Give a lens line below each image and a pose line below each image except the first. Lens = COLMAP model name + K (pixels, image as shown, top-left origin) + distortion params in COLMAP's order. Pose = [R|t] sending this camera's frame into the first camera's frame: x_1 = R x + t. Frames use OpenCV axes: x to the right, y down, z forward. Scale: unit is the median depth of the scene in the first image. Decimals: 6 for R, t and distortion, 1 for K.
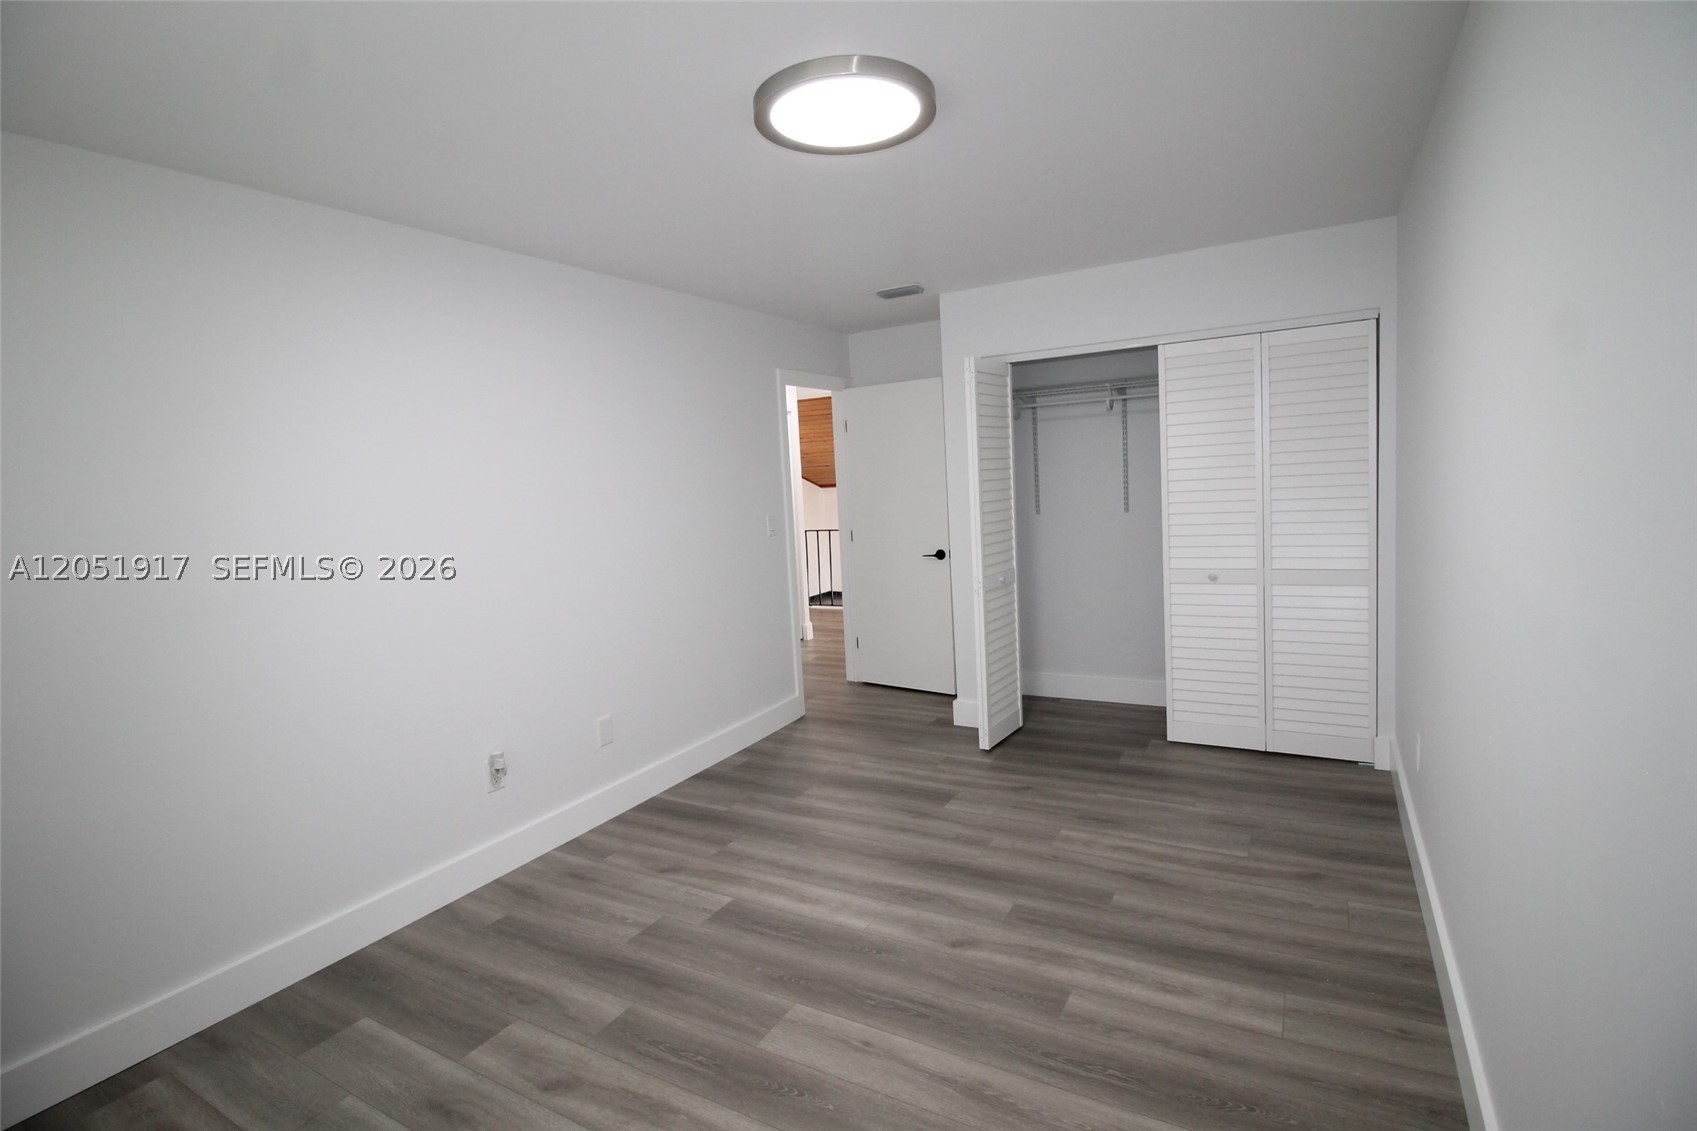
lens RADIAL K [[804.0, 0, 857.9], [0, 804.0, 565.9], [0, 0, 1]] dist [-0.005592, -0.002502]
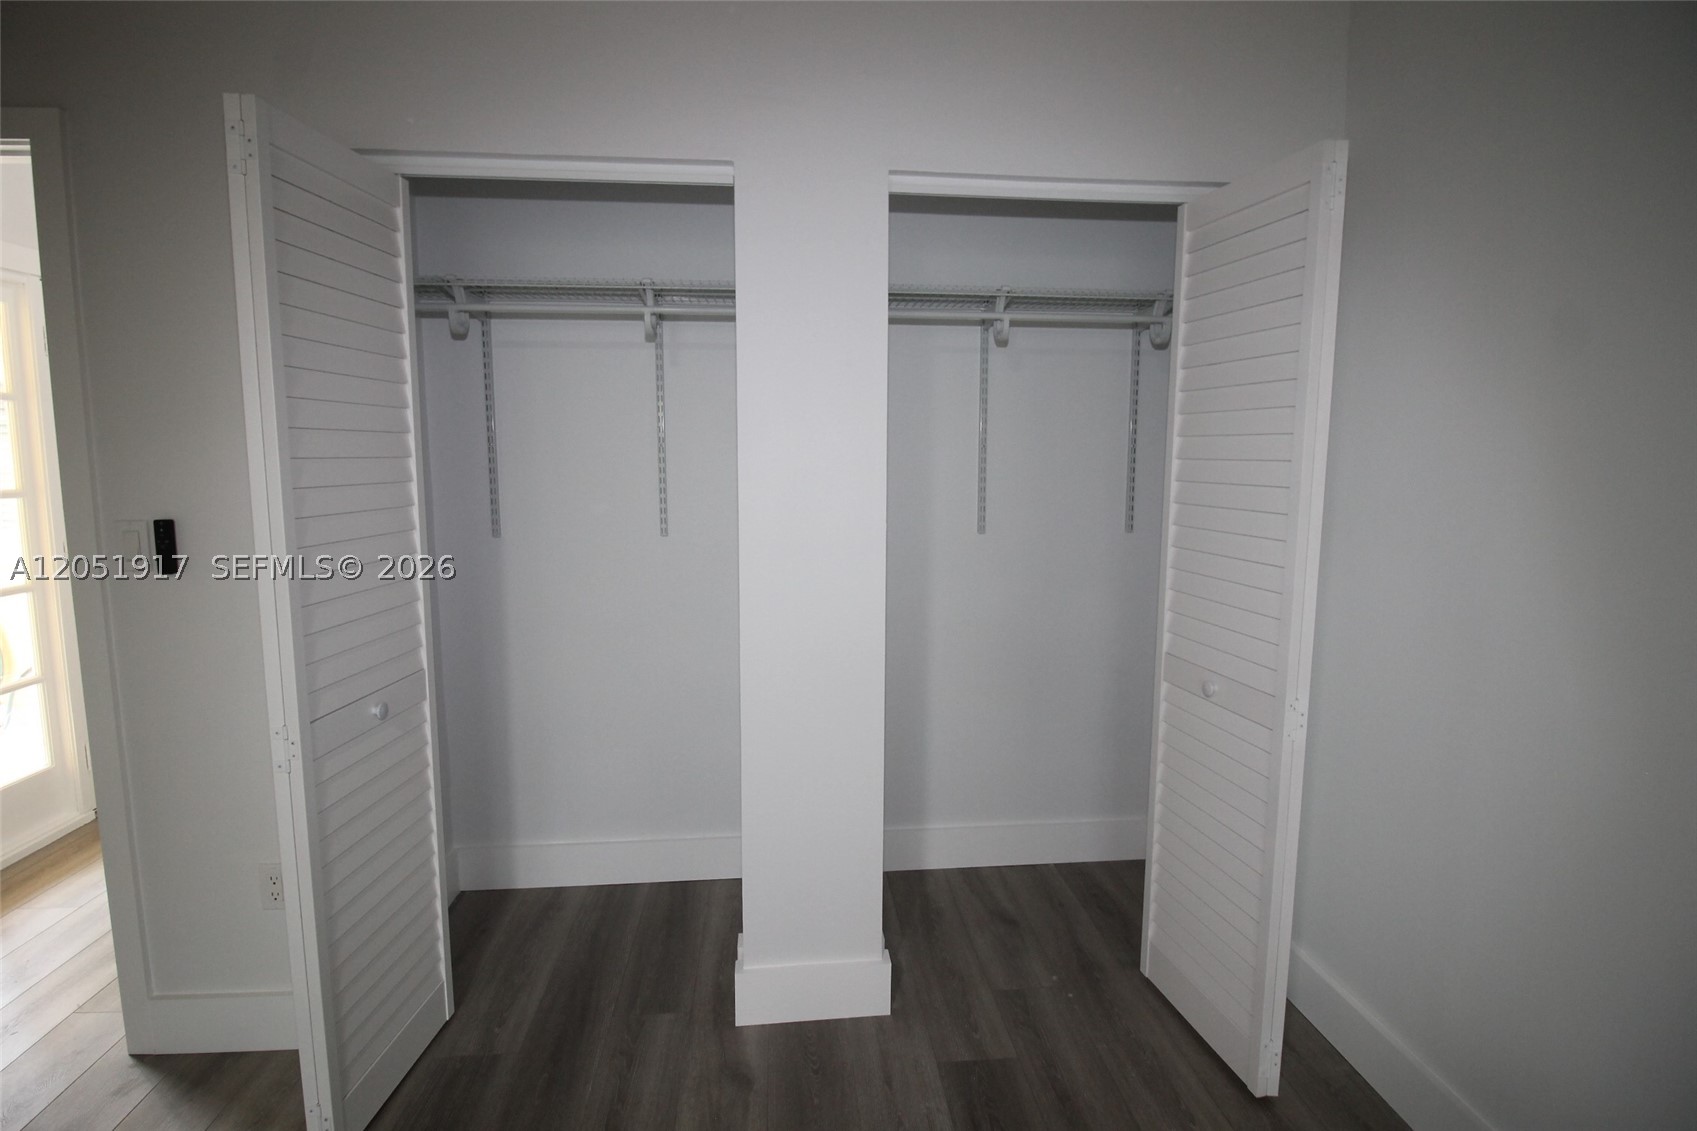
lens RADIAL K [[804.0, 0, 856.6], [0, 804.0, 569.5], [0, 0, 1]] dist [-0.005592, -0.002502]
pose [[0.828451, -0.002257, 0.560057, 0.134963], [0.001822, 0.999997, 0.001335, -0.046466], [-0.560059, -0.000086, 0.828453, 0.478339]]
